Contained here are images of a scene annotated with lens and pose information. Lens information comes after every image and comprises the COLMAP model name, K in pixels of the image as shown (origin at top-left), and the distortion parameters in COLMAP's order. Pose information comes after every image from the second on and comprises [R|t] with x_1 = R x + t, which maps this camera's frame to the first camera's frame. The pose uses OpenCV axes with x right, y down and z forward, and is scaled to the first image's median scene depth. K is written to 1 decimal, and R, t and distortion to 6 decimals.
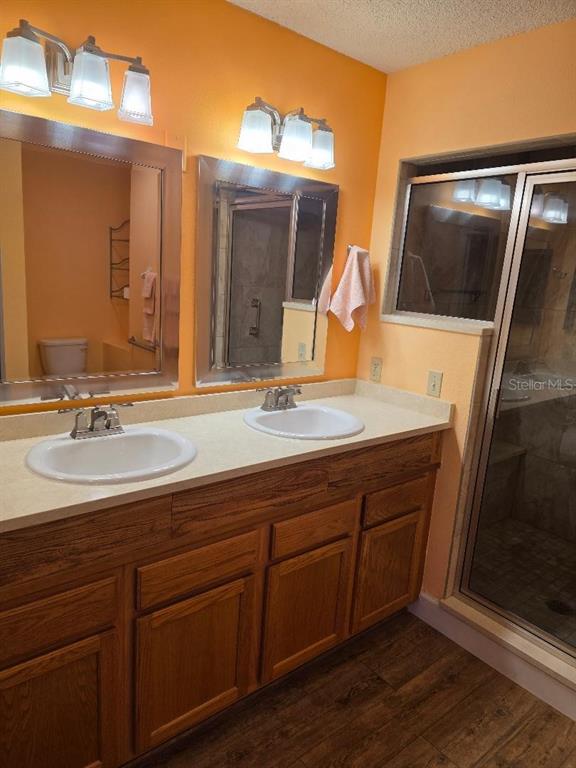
lens RADIAL K [[521.2, 0, 272.2], [0, 521.2, 388.6], [0, 0, 1]] dist [0.046631, -0.061218]
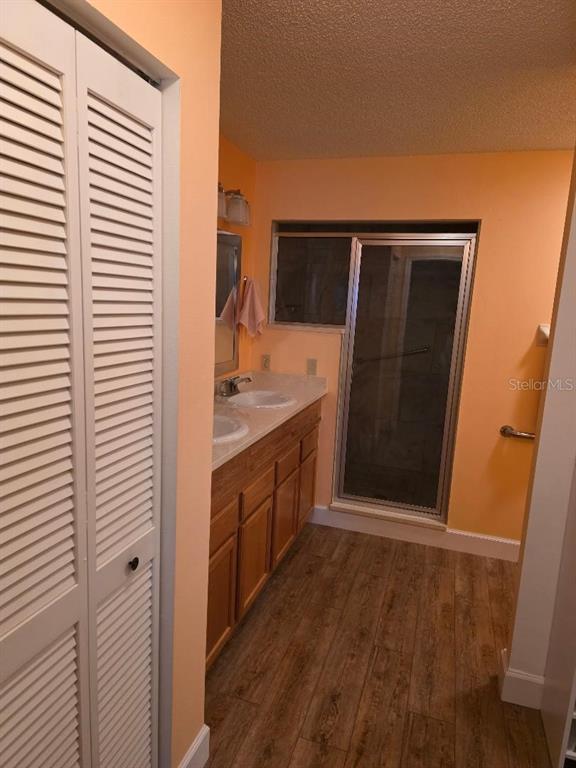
lens RADIAL K [[509.0, 0, 288.0], [0, 509.0, 384.0], [0, 0, 1]] dist [0.049320, -0.057571]
pose [[0.837974, -0.109385, 0.534635, -0.611587], [0.121028, 0.992559, 0.013378, 0.014359], [-0.532120, 0.053495, 0.844977, -0.251346]]
